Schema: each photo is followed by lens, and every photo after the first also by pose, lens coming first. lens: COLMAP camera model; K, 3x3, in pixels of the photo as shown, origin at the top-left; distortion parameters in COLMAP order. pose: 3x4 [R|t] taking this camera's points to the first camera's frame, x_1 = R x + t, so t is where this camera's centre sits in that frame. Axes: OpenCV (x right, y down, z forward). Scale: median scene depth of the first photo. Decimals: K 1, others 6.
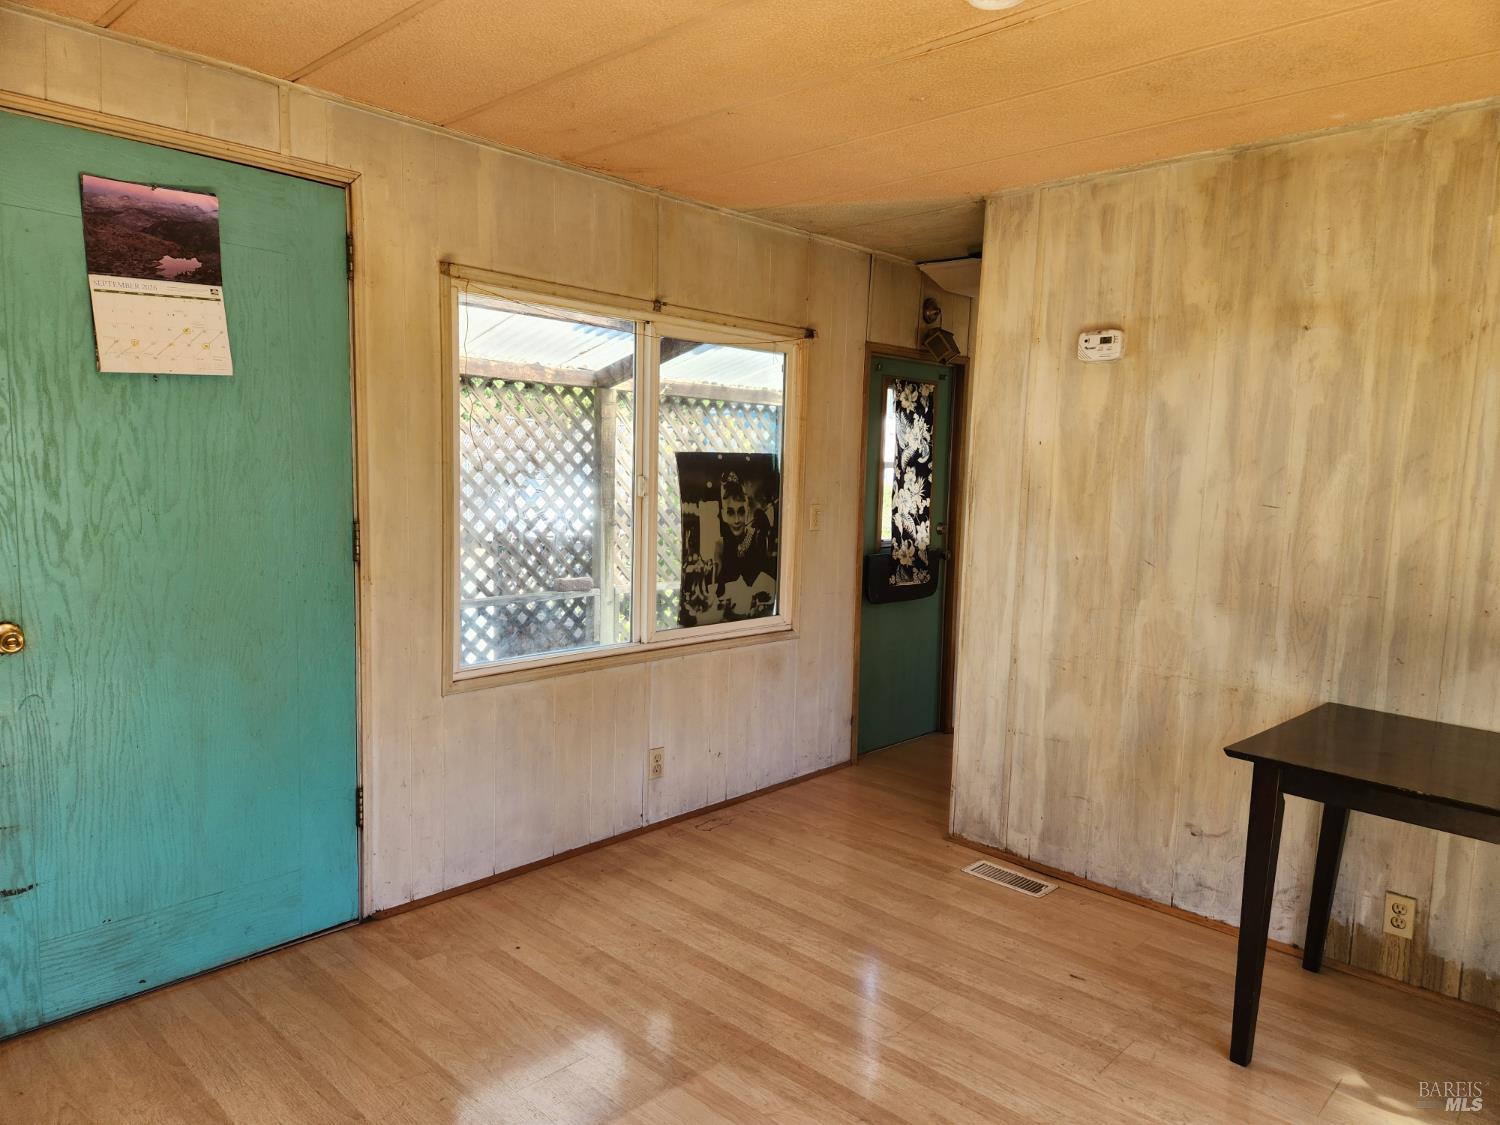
lens RADIAL K [[999.1, 0, 754.5], [0, 999.1, 578.2], [0, 0, 1]] dist [0.082238, -0.068739]
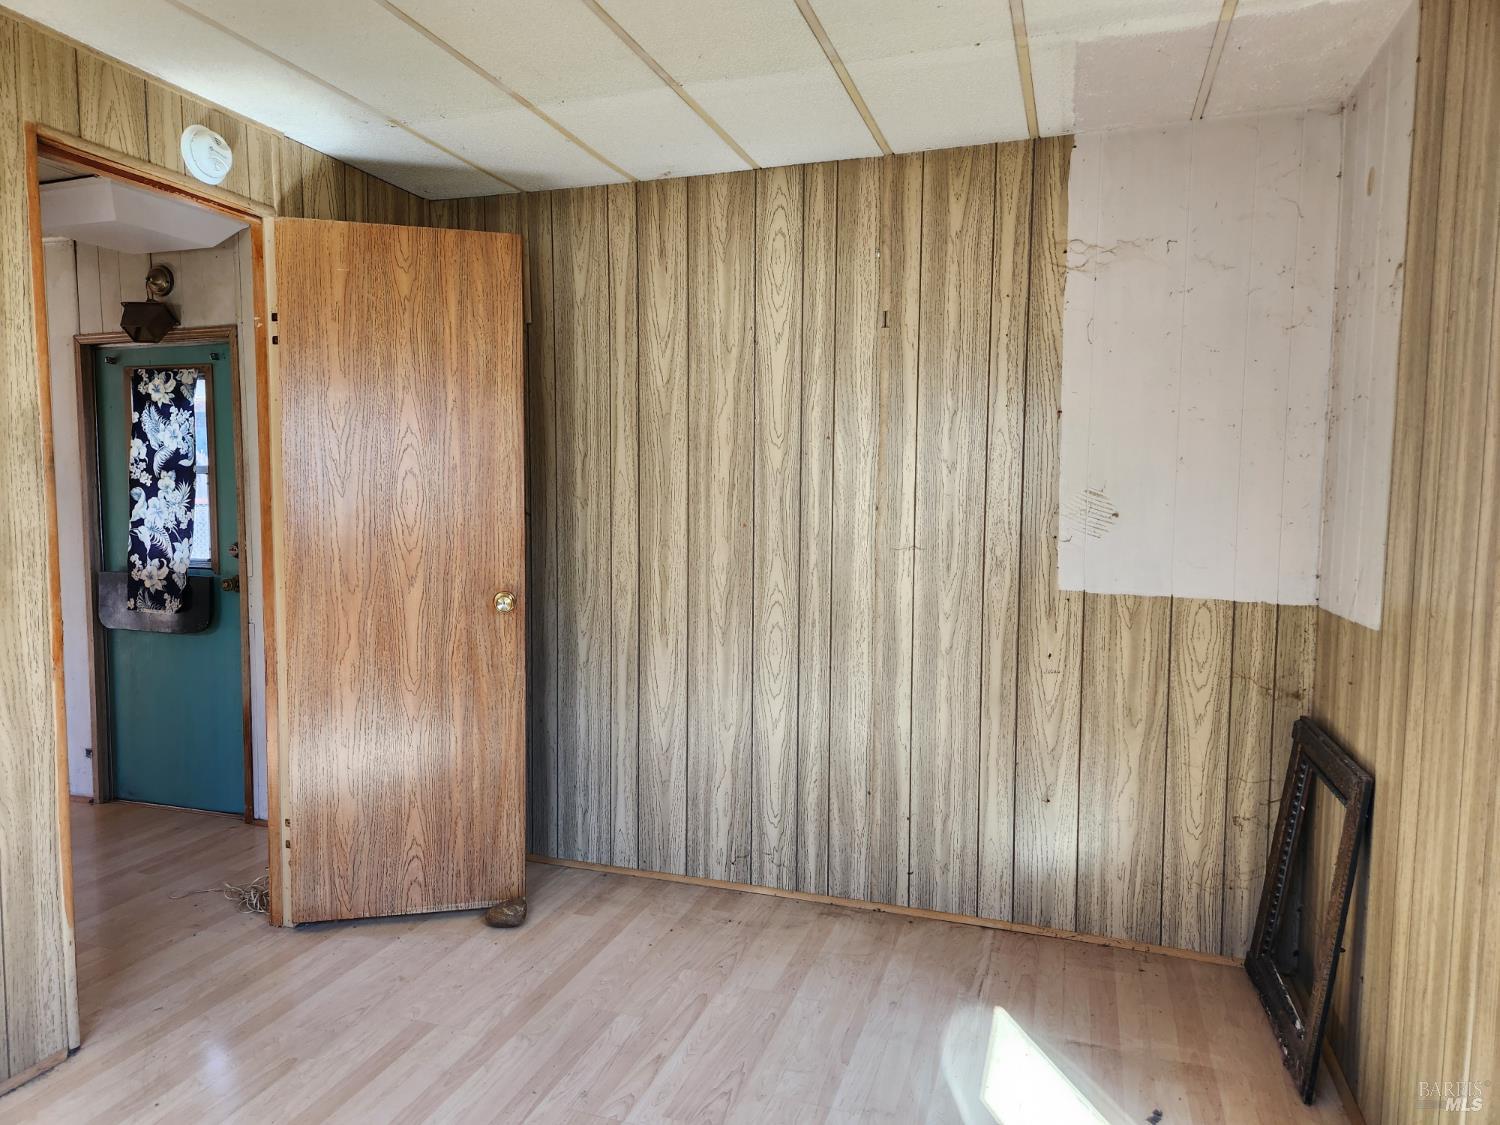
lens RADIAL K [[999.1, 0, 754.5], [0, 999.1, 578.2], [0, 0, 1]] dist [0.082238, -0.068739]
pose [[0.420287, 0.044136, -0.906317, 1.127225], [-0.097654, 0.995215, 0.003181, -0.073245], [0.902121, 0.087169, 0.422586, 1.091288]]
